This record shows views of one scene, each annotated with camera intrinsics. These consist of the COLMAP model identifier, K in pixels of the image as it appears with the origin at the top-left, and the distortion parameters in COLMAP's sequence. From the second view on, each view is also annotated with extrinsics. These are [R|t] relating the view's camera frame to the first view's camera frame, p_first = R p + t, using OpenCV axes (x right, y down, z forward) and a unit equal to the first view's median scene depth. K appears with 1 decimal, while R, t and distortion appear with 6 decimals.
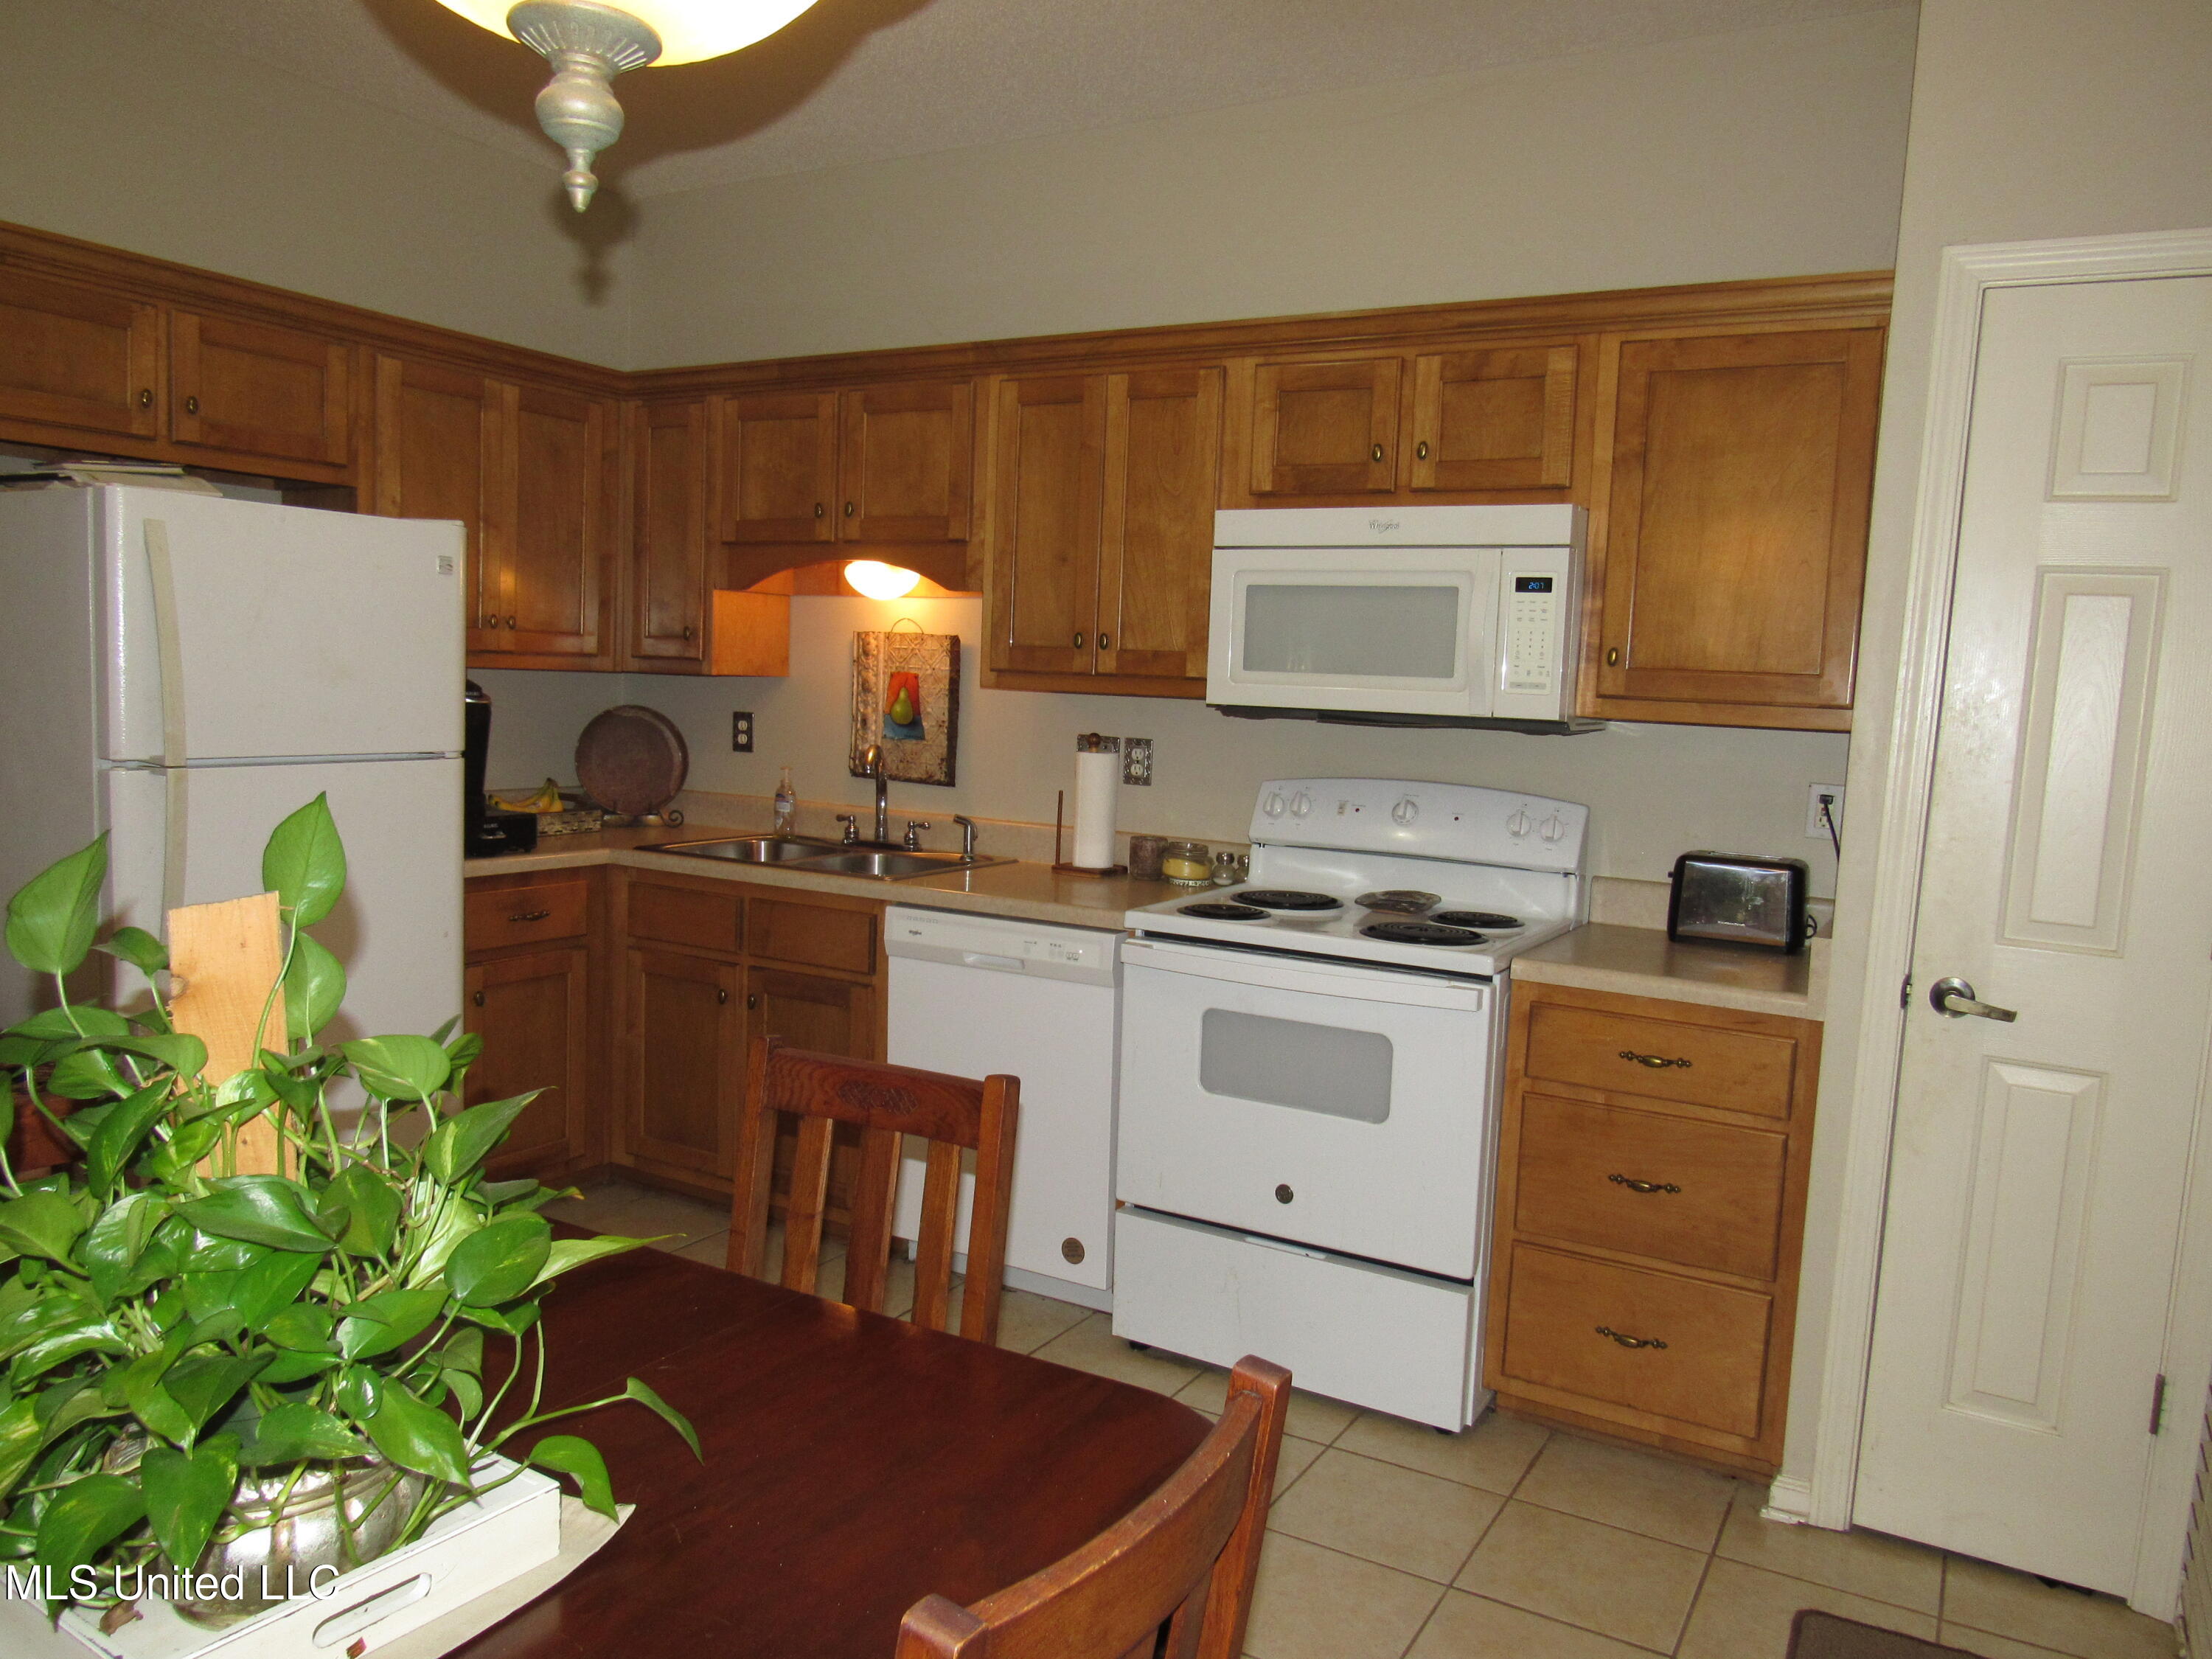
lens RADIAL K [[1591.6, 0, 1112.0], [0, 1591.6, 830.3], [0, 0, 1]] dist [-0.017589, 0.004695]
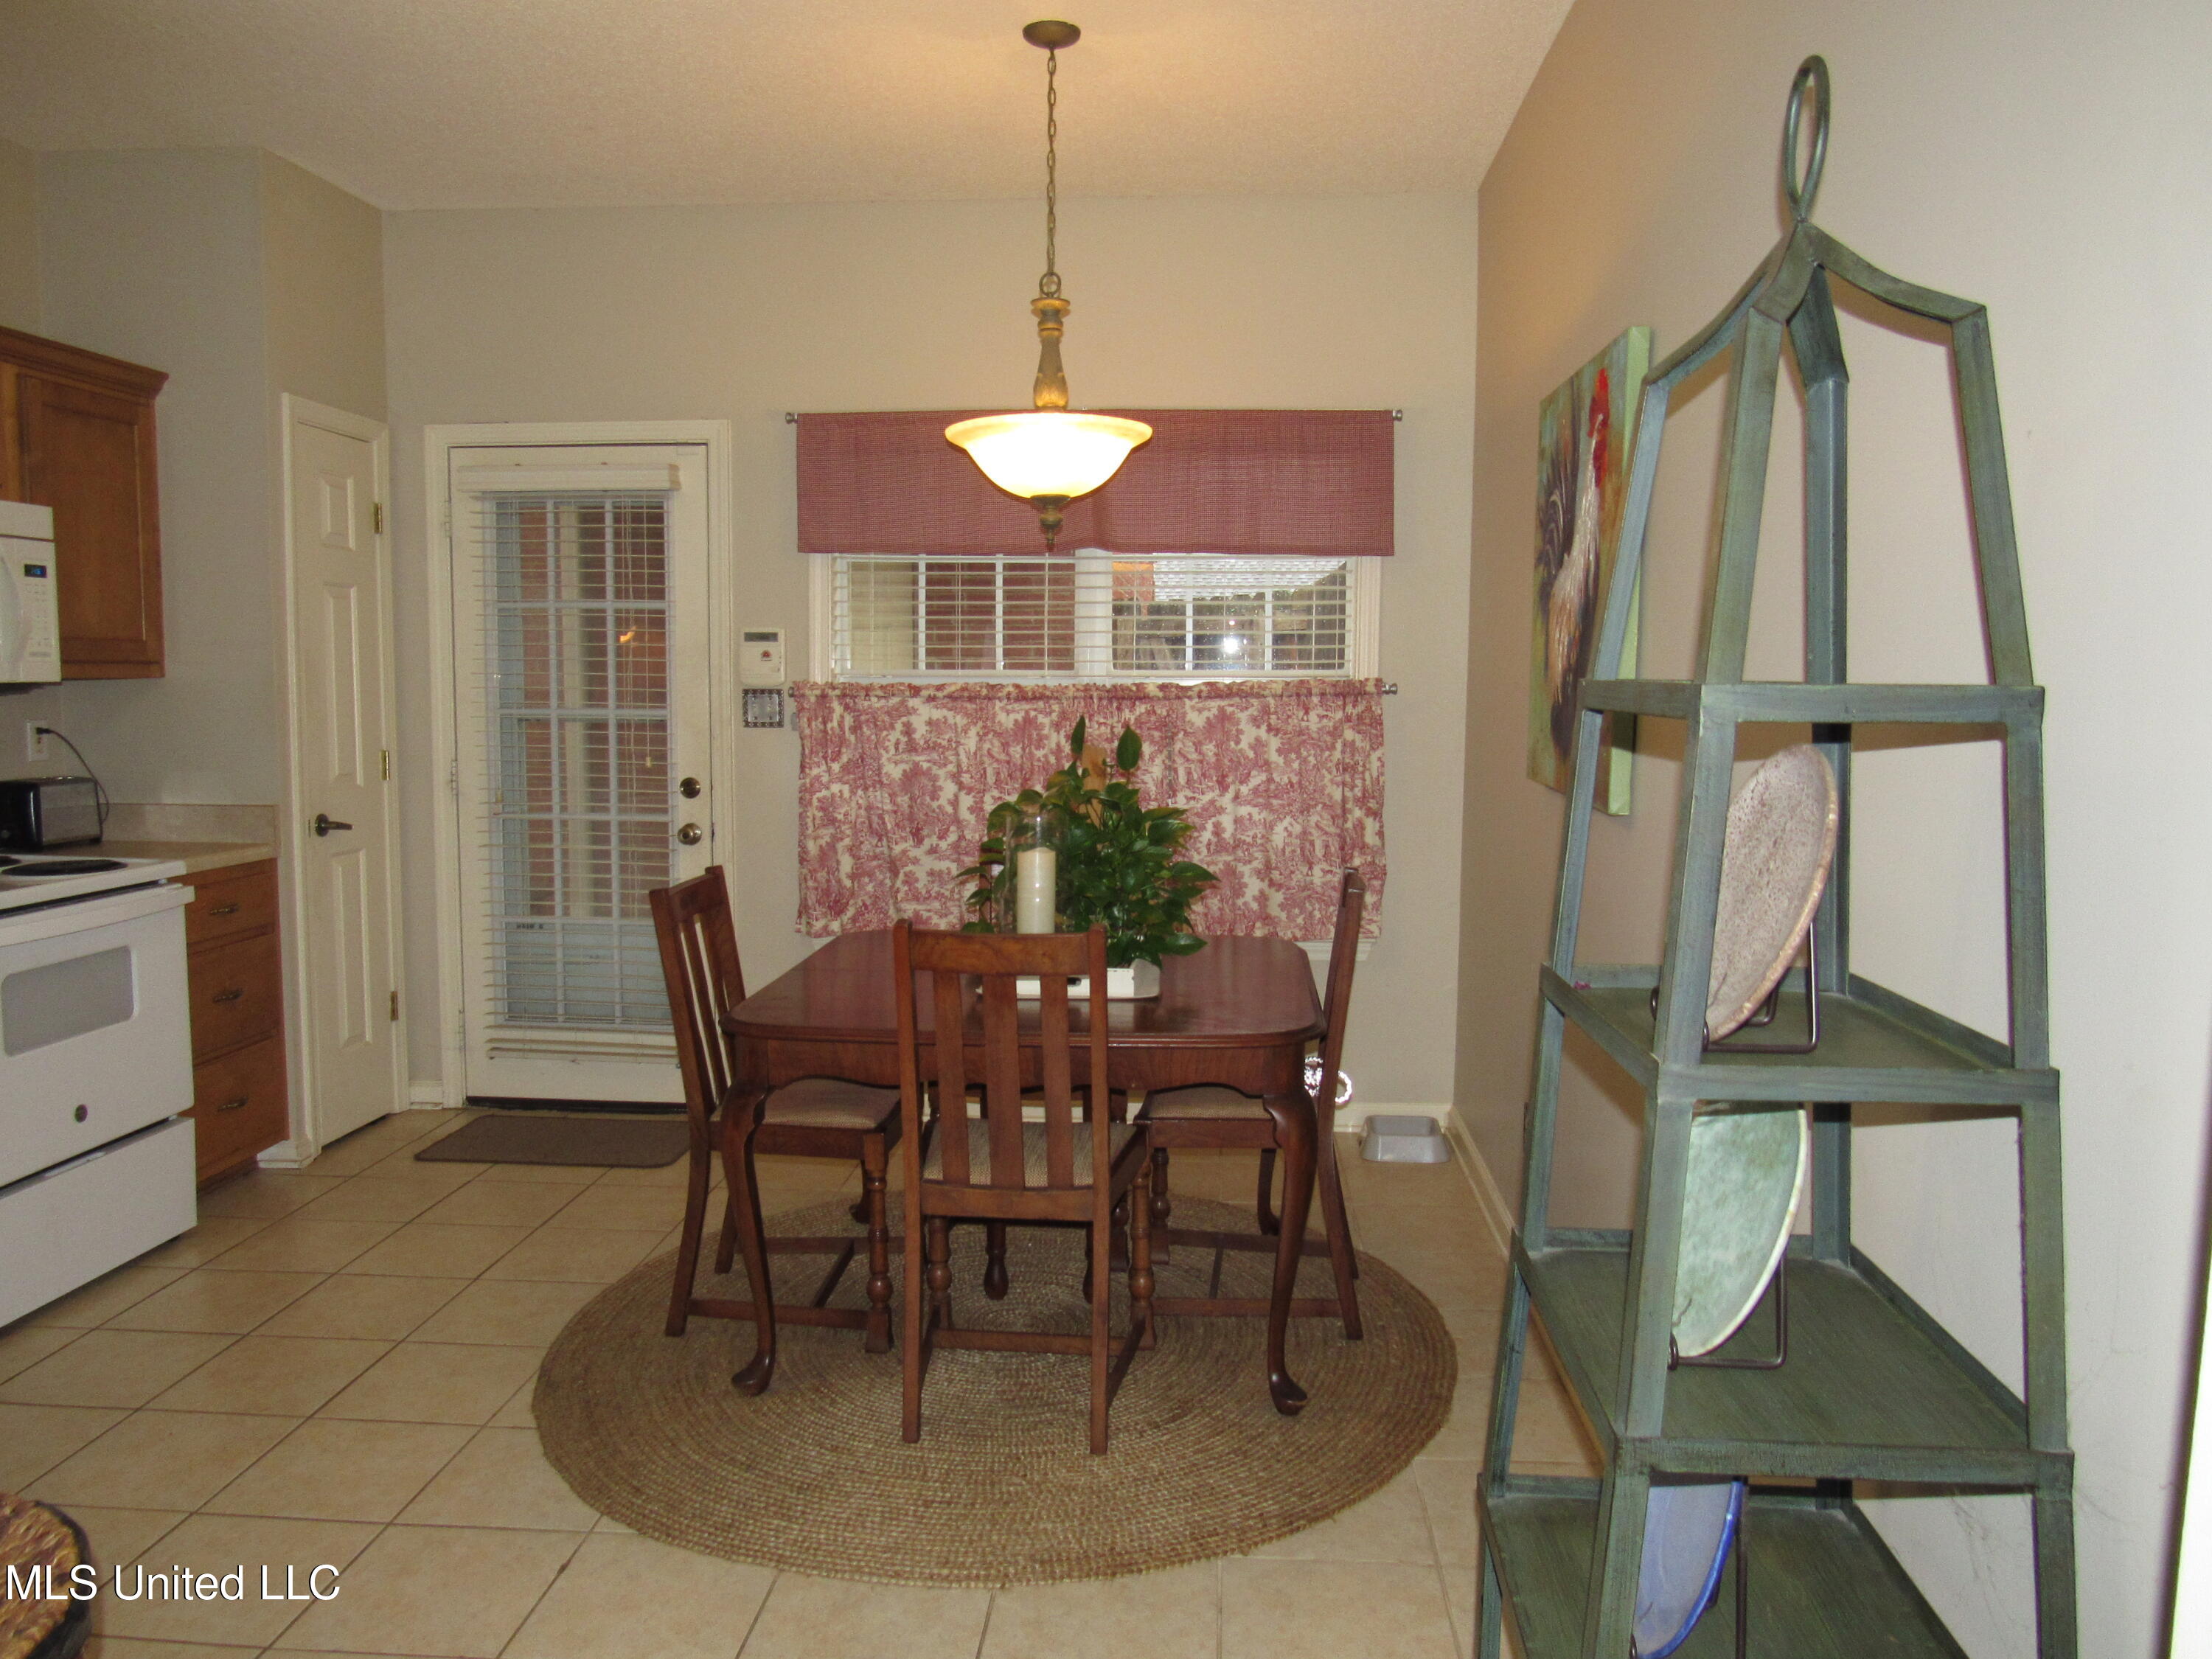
lens RADIAL K [[1591.6, 0, 1111.2], [0, 1591.6, 823.0], [0, 0, 1]] dist [-0.017589, 0.004695]
pose [[-0.418700, -0.135993, 0.897884, -1.223655], [0.061602, 0.982193, 0.177488, -0.133137], [-0.906033, 0.129626, -0.402867, 0.792186]]
